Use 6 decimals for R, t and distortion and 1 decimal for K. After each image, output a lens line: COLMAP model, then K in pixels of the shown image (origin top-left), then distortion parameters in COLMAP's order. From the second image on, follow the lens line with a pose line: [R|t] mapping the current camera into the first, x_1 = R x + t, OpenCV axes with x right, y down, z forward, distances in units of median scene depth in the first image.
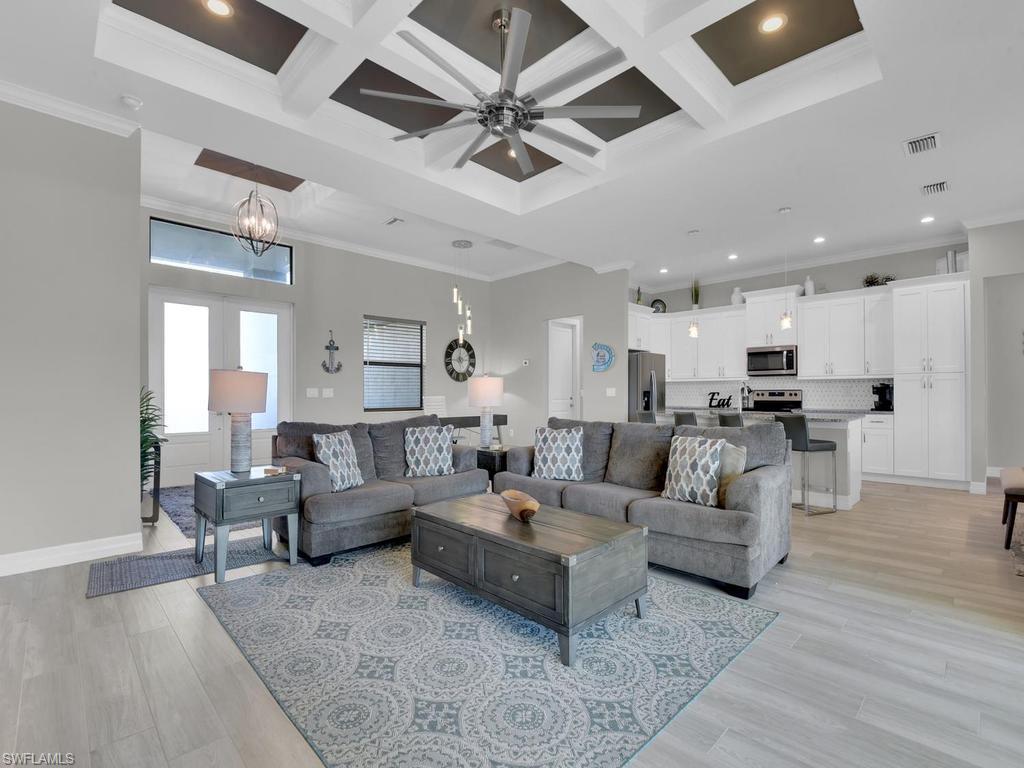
lens RADIAL K [[473.7, 0, 512.8], [0, 473.7, 388.0], [0, 0, 1]] dist [-0.004122, -0.004422]
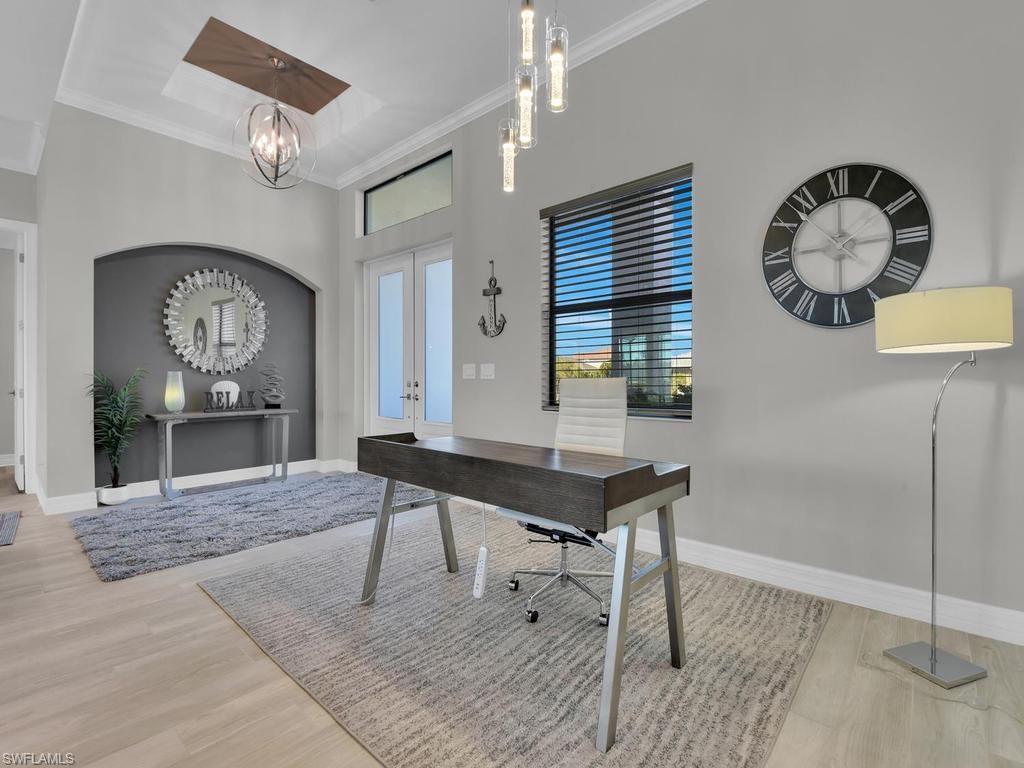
lens RADIAL K [[473.7, 0, 513.7], [0, 473.7, 381.4], [0, 0, 1]] dist [-0.004122, -0.004422]
pose [[0.088113, 0.006634, -0.996088, 0.173158], [0.007972, 0.999941, 0.007365, 0.017584], [0.996079, -0.008590, 0.088055, 0.975019]]
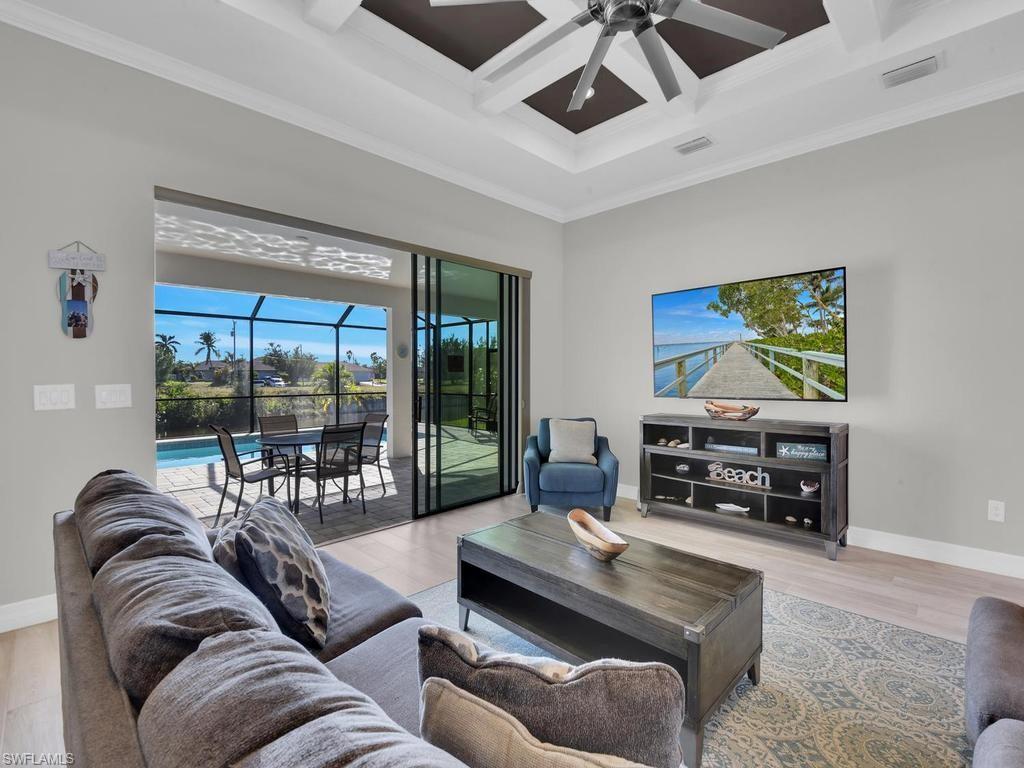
lens RADIAL K [[473.7, 0, 510.5], [0, 473.7, 380.5], [0, 0, 1]] dist [-0.004122, -0.004422]
pose [[-0.999233, 0.003716, -0.038990, 0.073069], [0.003700, 0.999993, 0.000479, -0.008843], [0.038991, 0.000334, -0.999240, 0.677820]]
